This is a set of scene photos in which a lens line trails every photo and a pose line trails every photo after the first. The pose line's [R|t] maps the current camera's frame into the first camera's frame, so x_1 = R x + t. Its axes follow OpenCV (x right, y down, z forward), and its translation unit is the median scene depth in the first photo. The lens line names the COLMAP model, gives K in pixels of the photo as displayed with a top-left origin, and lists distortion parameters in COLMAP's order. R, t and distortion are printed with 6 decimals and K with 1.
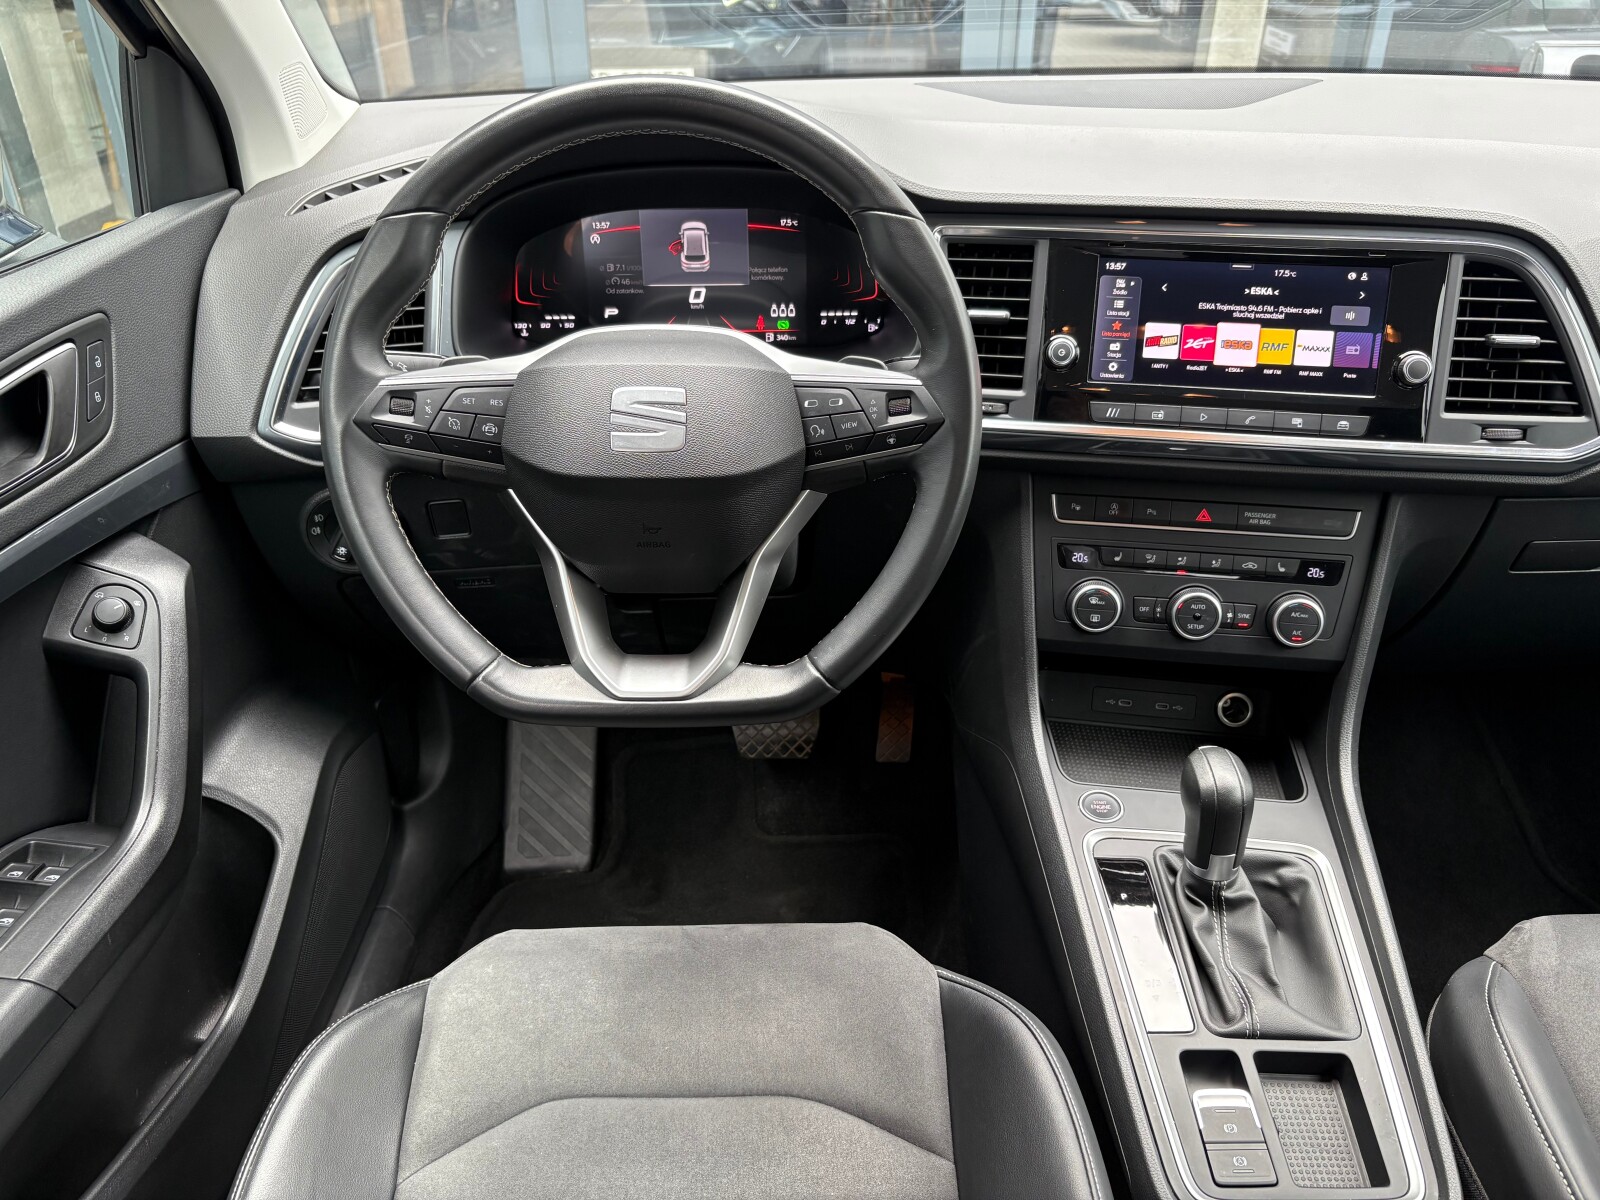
lens RADIAL K [[1229.7, 0, 787.5], [0, 1229.7, 607.6], [0, 0, 1]] dist [0.032354, -0.039611]
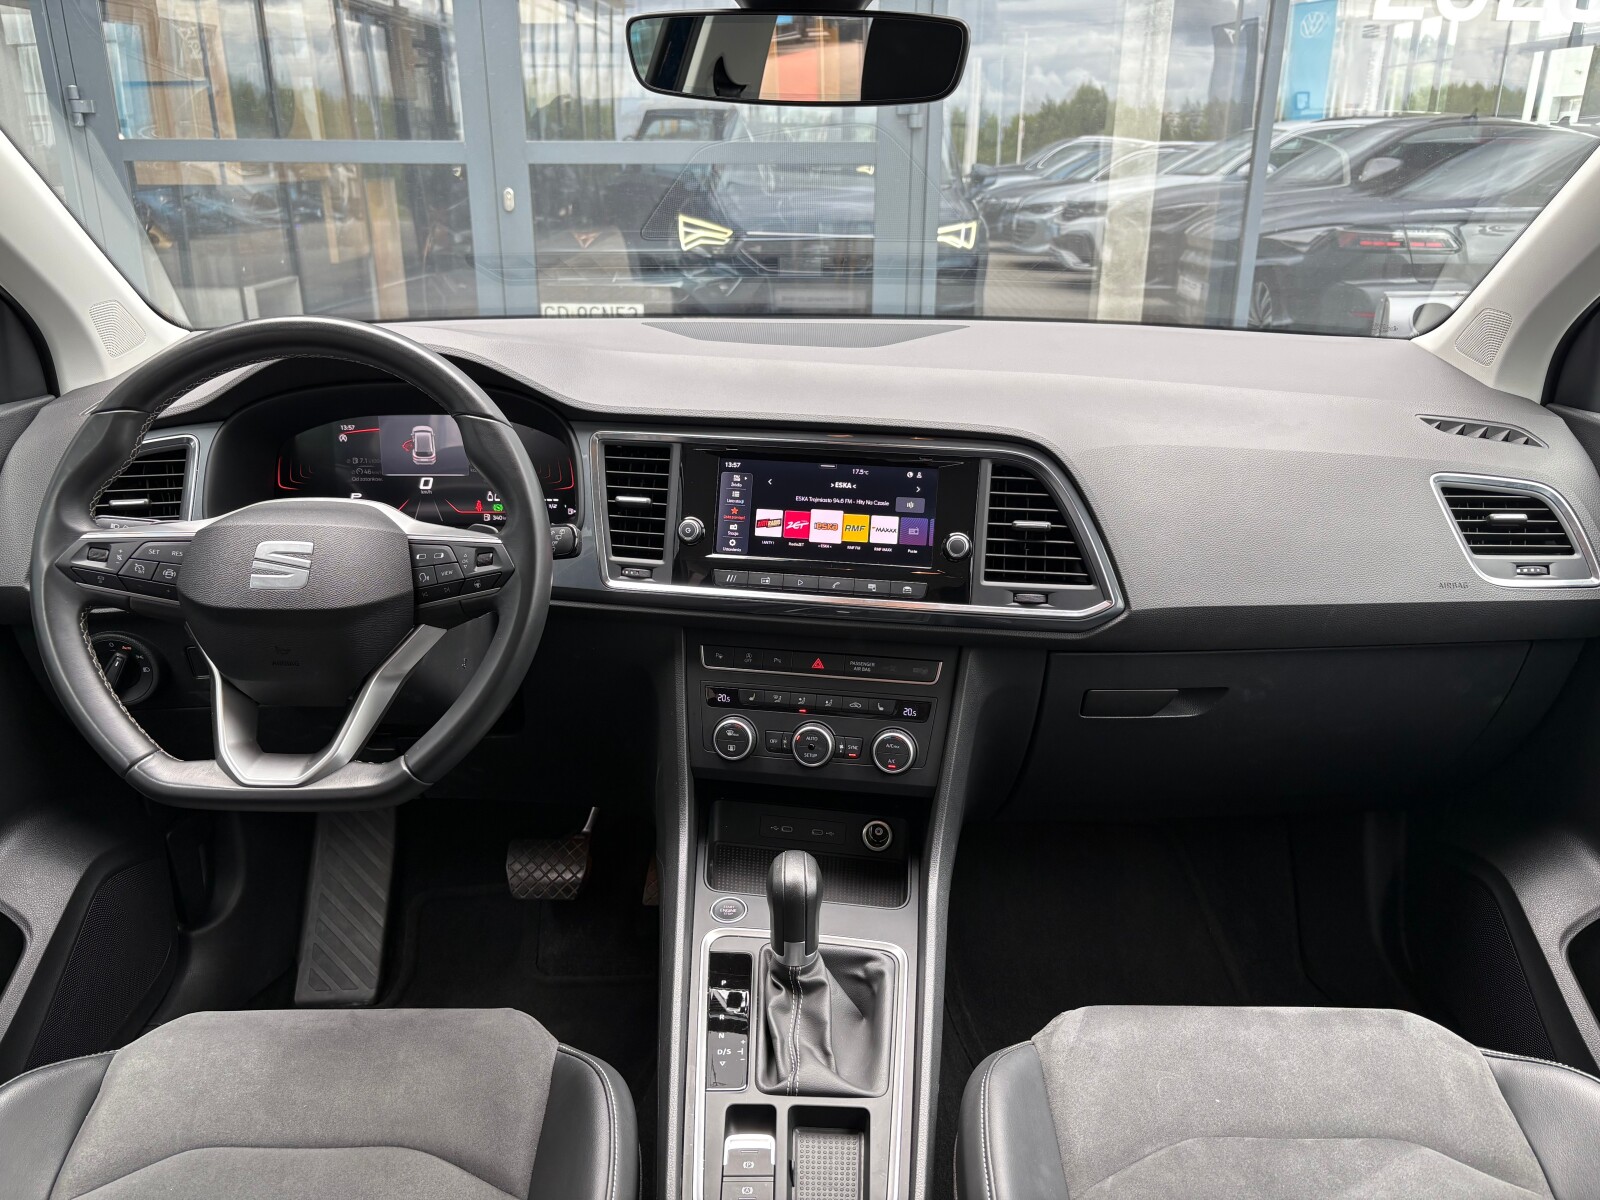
lens RADIAL K [[1229.7, 0, 795.4], [0, 1229.7, 600.4], [0, 0, 1]] dist [0.032354, -0.039611]
pose [[0.999881, 0.014730, 0.004686, 0.326429], [-0.013687, 0.984567, -0.174473, 0.079339], [-0.007183, 0.174388, 0.984651, -0.215525]]
